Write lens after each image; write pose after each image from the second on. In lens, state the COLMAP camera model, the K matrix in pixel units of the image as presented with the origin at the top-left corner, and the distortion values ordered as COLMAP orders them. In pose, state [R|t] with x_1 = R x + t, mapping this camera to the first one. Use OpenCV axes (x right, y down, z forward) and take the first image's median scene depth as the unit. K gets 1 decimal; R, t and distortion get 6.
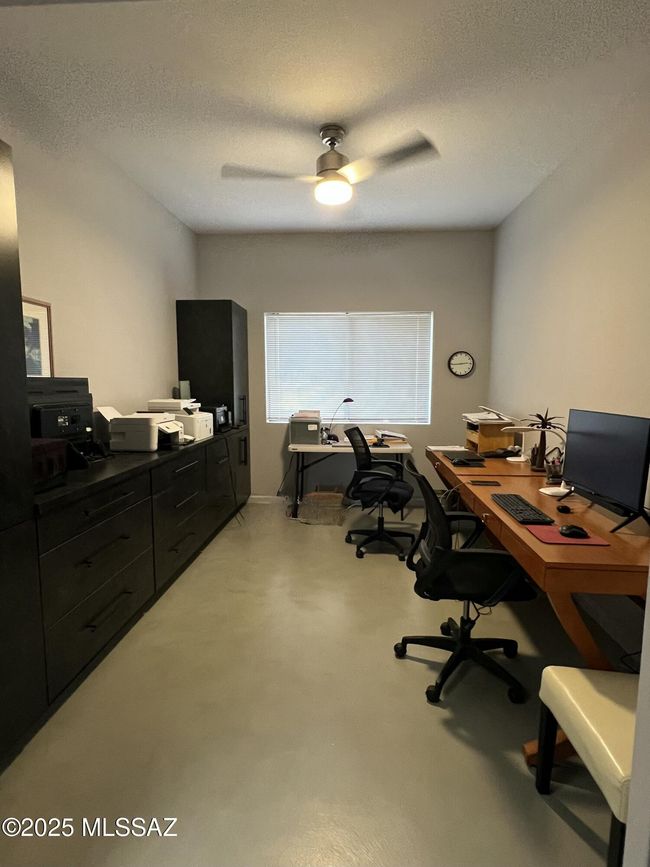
lens RADIAL K [[438.7, 0, 325.9], [0, 438.7, 430.5], [0, 0, 1]] dist [-0.000132, 0.000203]
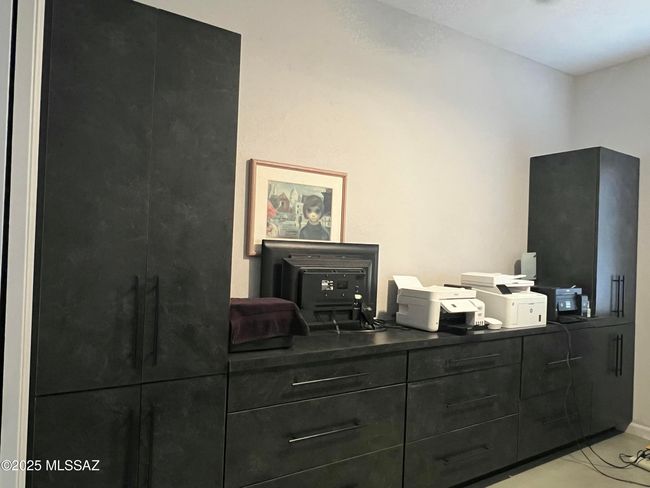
lens RADIAL K [[454.2, 0, 324.3], [0, 454.2, 247.1], [0, 0, 1]] dist [0.001804, -0.001562]
pose [[0.604151, 0.015218, -0.796724, 0.181186], [-0.119202, 0.990294, -0.071475, -0.026709], [0.787904, 0.138153, 0.600101, 0.288525]]
